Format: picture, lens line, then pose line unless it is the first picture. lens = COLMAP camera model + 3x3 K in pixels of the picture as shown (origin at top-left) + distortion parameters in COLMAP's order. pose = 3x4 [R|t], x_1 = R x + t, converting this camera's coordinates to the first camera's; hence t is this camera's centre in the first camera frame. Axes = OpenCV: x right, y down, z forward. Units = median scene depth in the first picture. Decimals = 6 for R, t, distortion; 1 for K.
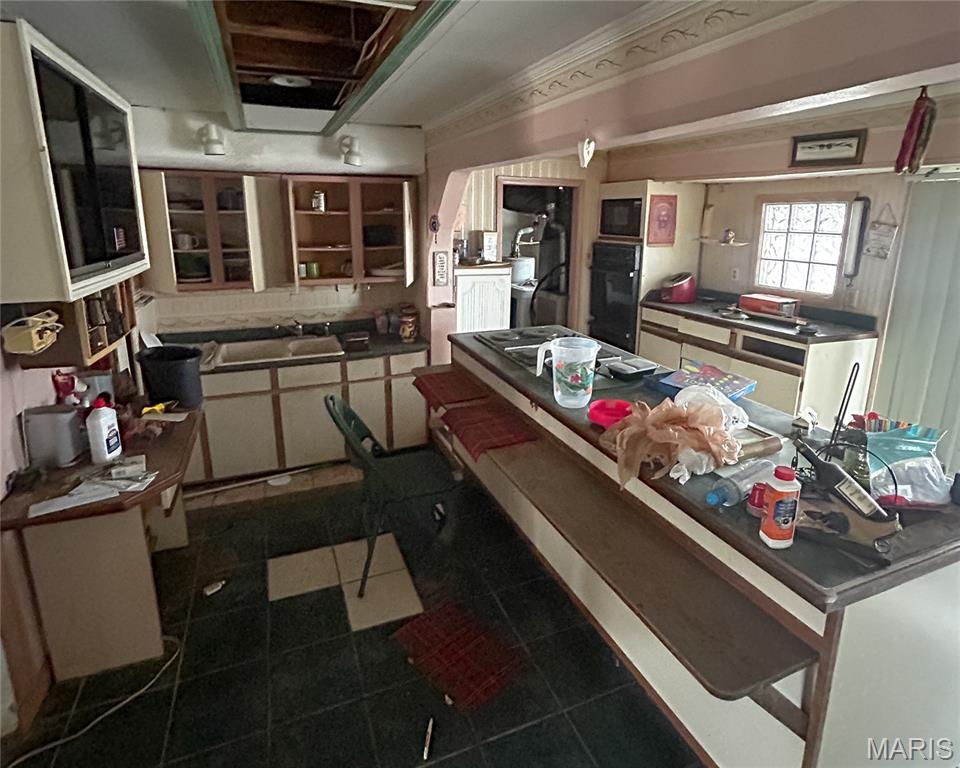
lens RADIAL K [[525.7, 0, 483.7], [0, 525.7, 335.6], [0, 0, 1]] dist [0.000413, 0.002567]
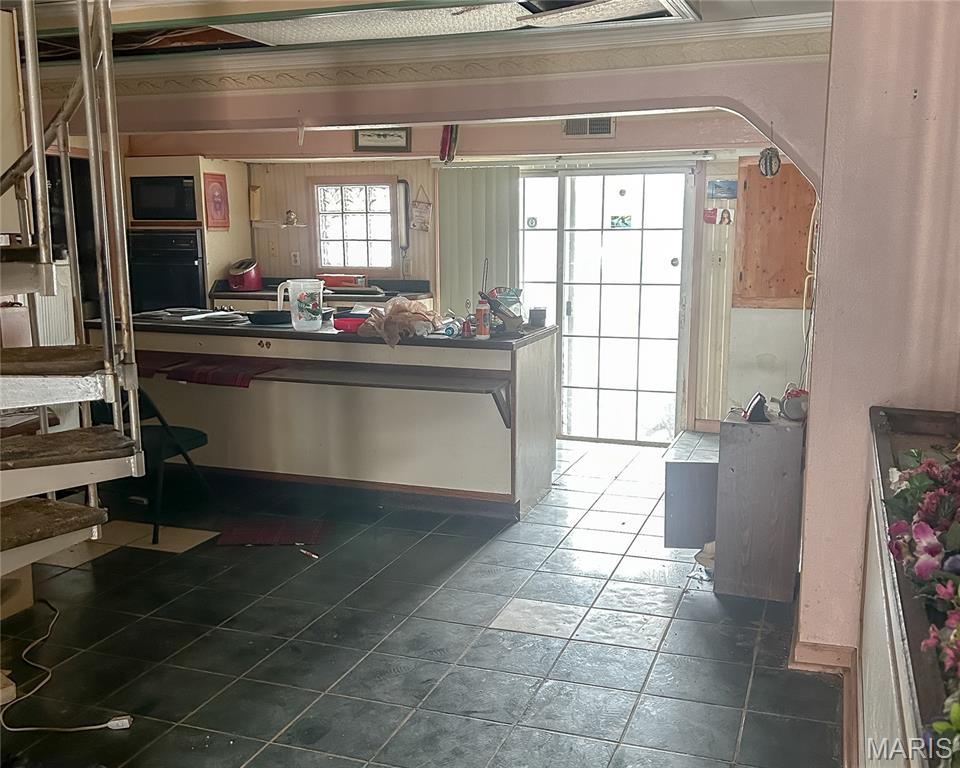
lens RADIAL K [[986.6, 0, 481.9], [0, 986.6, 386.2], [0, 0, 1]] dist [0.014228, 0.000000]
pose [[0.672035, -0.121650, 0.730459, -0.699116], [0.168231, 0.985703, 0.009384, 0.167916], [-0.721157, 0.116579, 0.682892, -0.485141]]
